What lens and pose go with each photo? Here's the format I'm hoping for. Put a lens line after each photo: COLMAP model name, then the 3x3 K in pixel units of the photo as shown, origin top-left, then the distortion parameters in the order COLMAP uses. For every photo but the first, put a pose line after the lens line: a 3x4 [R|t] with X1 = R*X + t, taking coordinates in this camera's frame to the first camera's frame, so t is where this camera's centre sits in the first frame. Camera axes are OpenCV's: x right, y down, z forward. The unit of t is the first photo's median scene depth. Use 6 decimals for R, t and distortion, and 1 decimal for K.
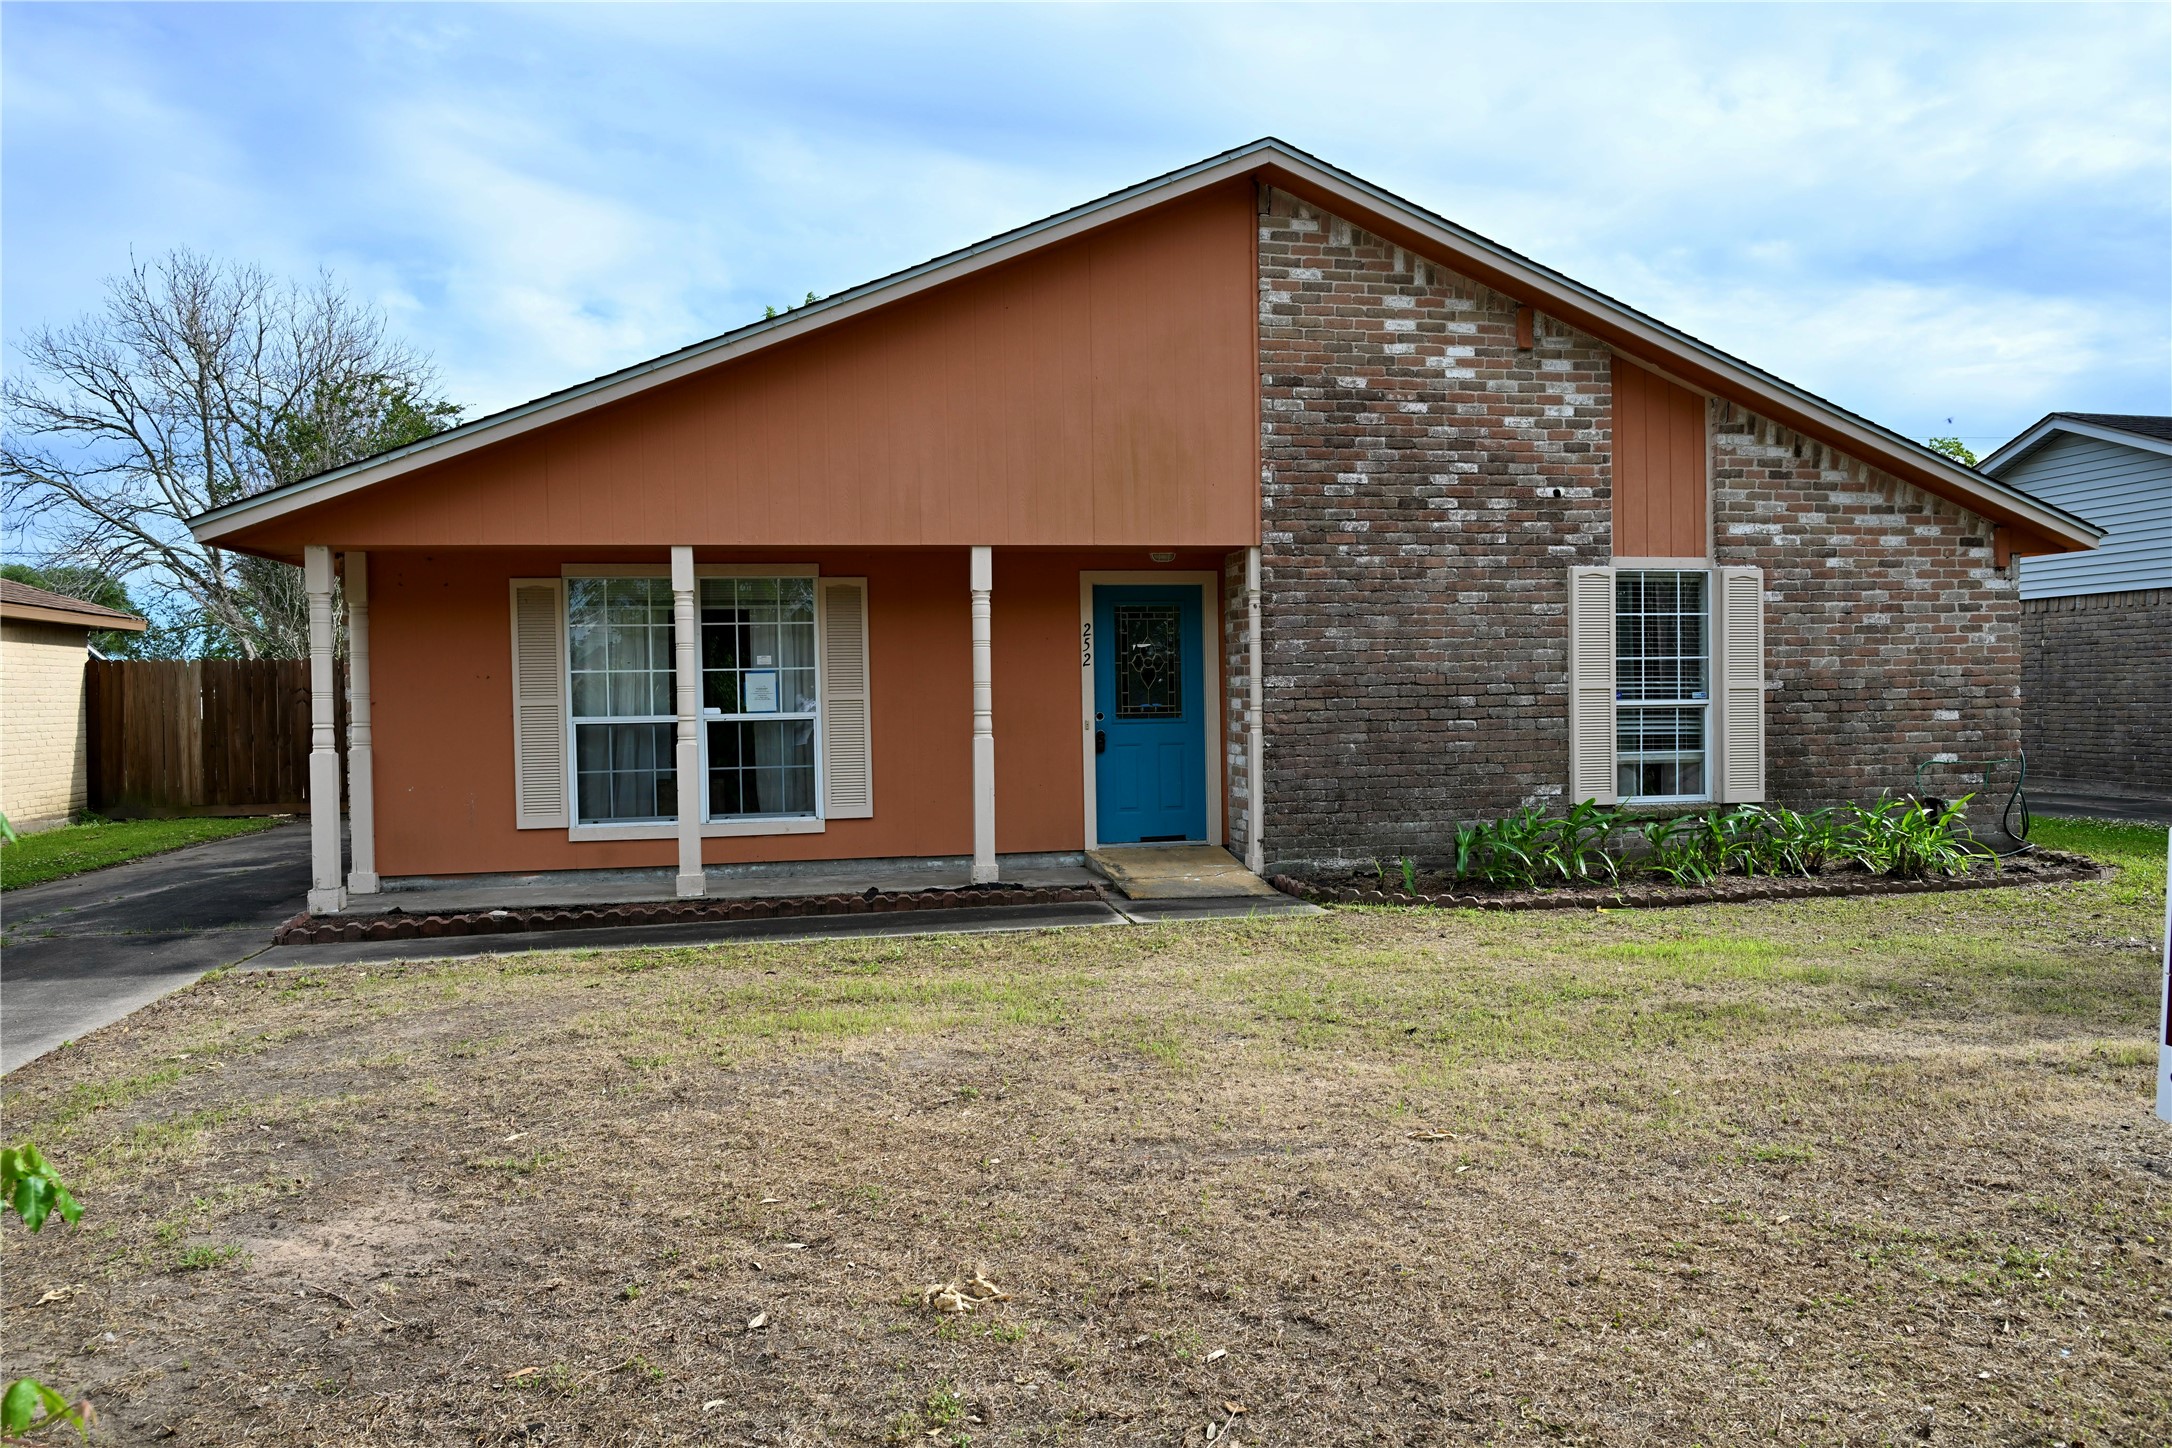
lens RADIAL K [[1433.5, 0, 1087.1], [0, 1433.5, 723.1], [0, 0, 1]] dist [-0.000427, -0.004208]
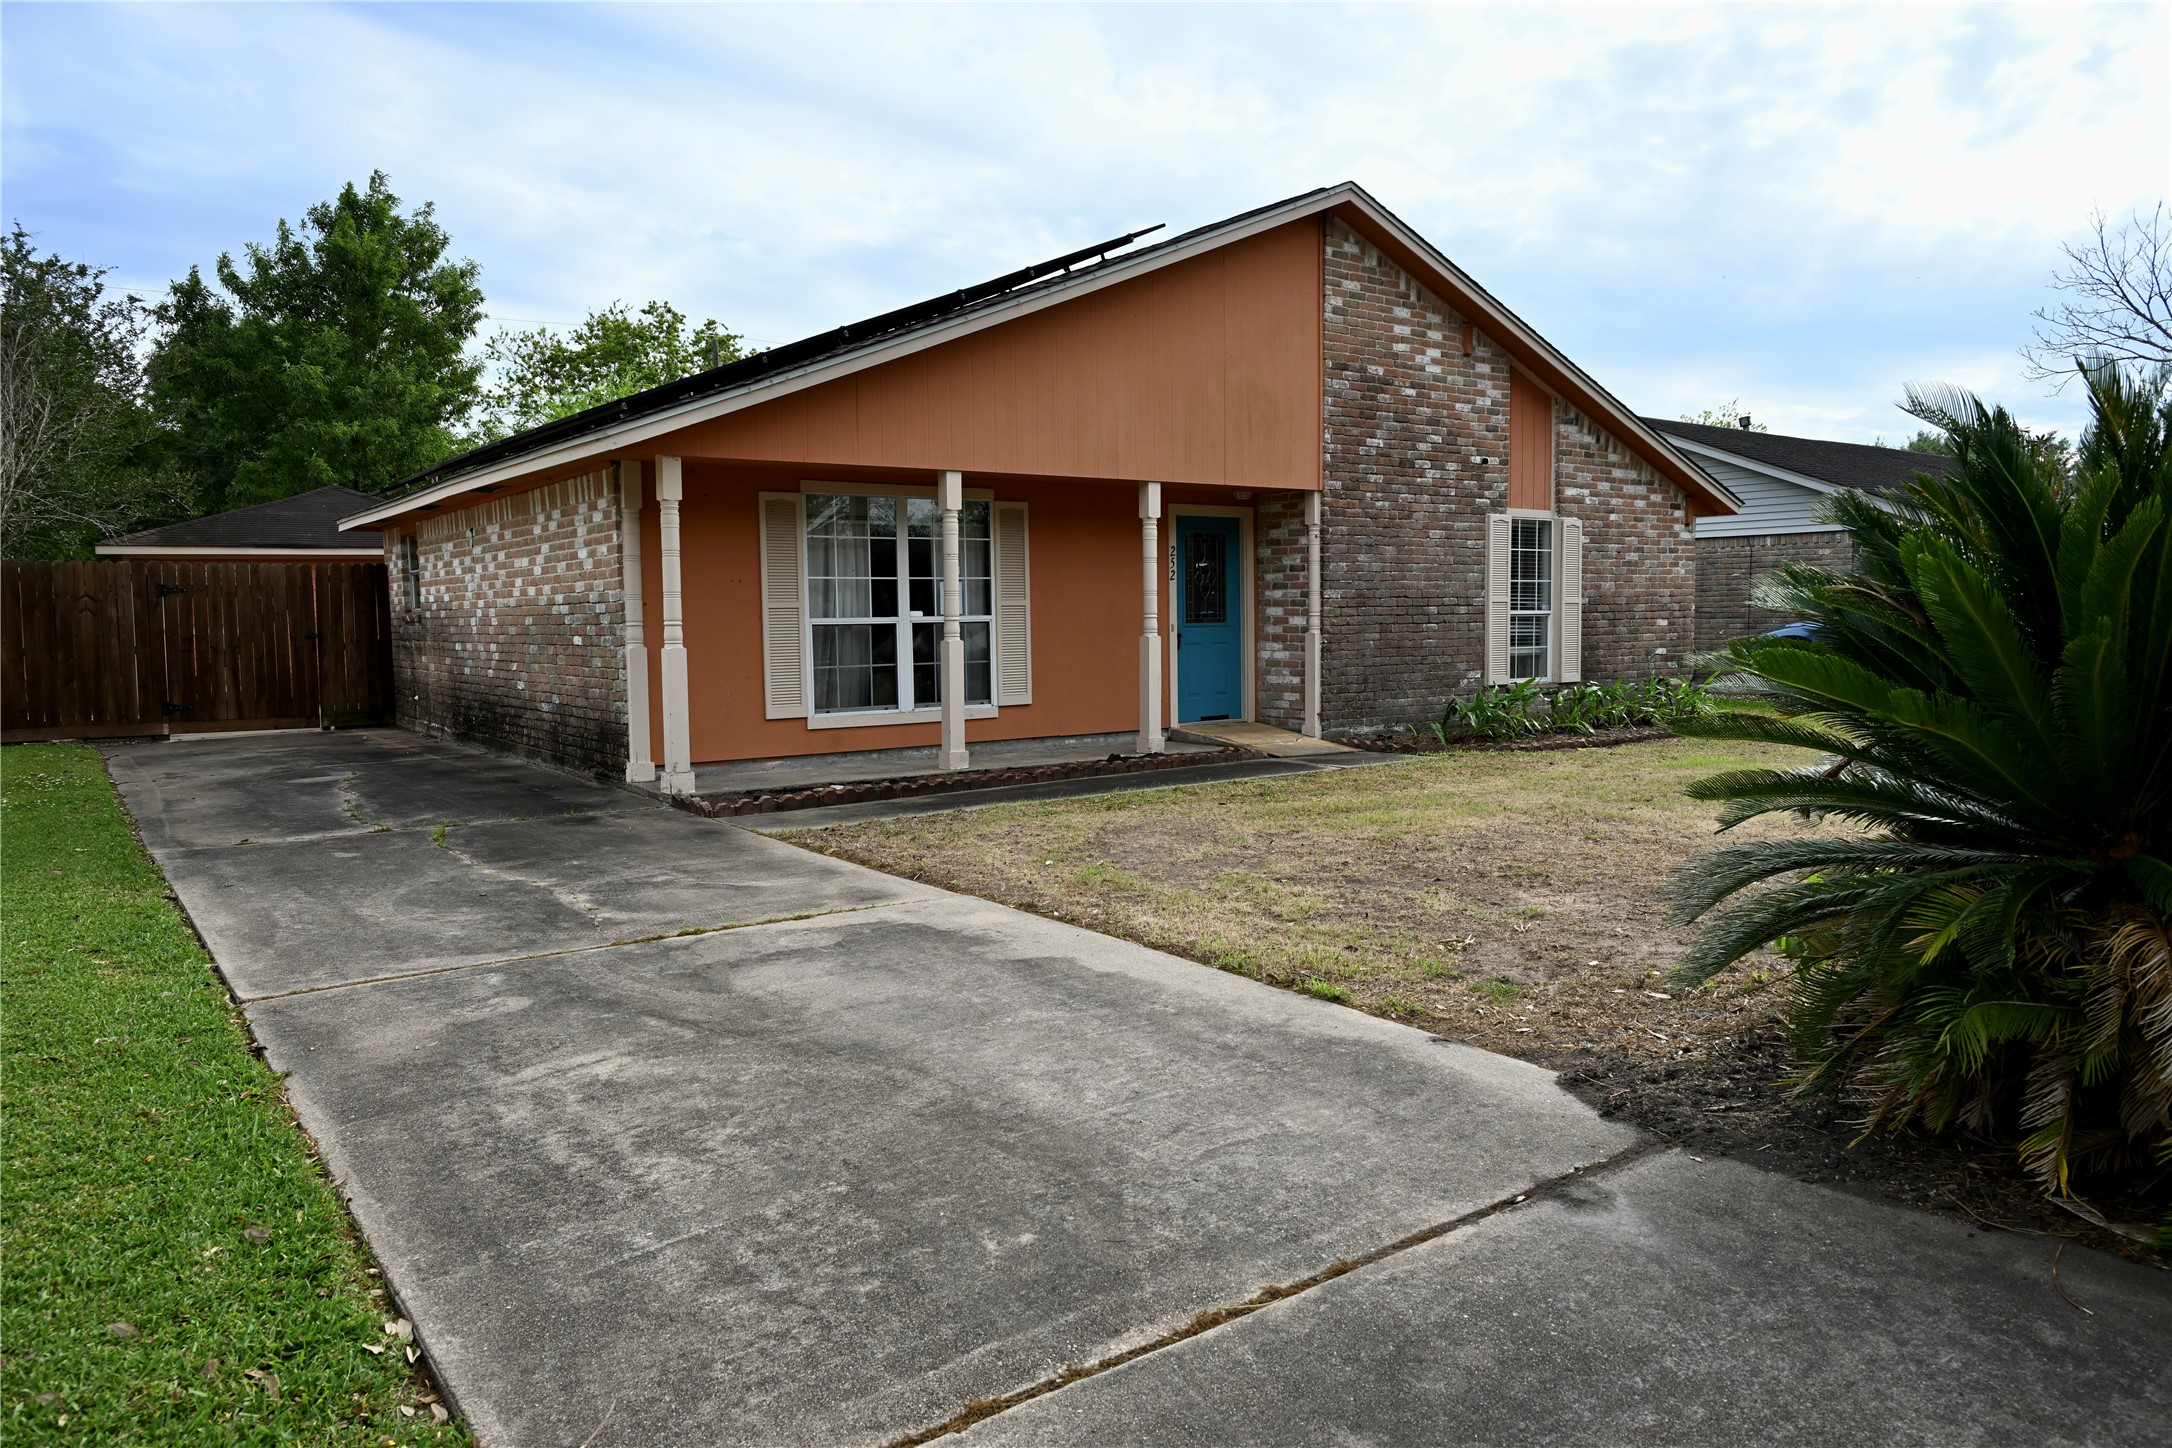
lens RADIAL K [[1458.9, 0, 1086.4], [0, 1458.9, 720.6], [0, 0, 1]] dist [-0.001851, 0.004695]
pose [[0.901283, -0.026049, 0.432447, -0.640617], [0.005785, 0.998825, 0.048108, 0.021358], [-0.433192, -0.040857, 0.900375, -0.119575]]
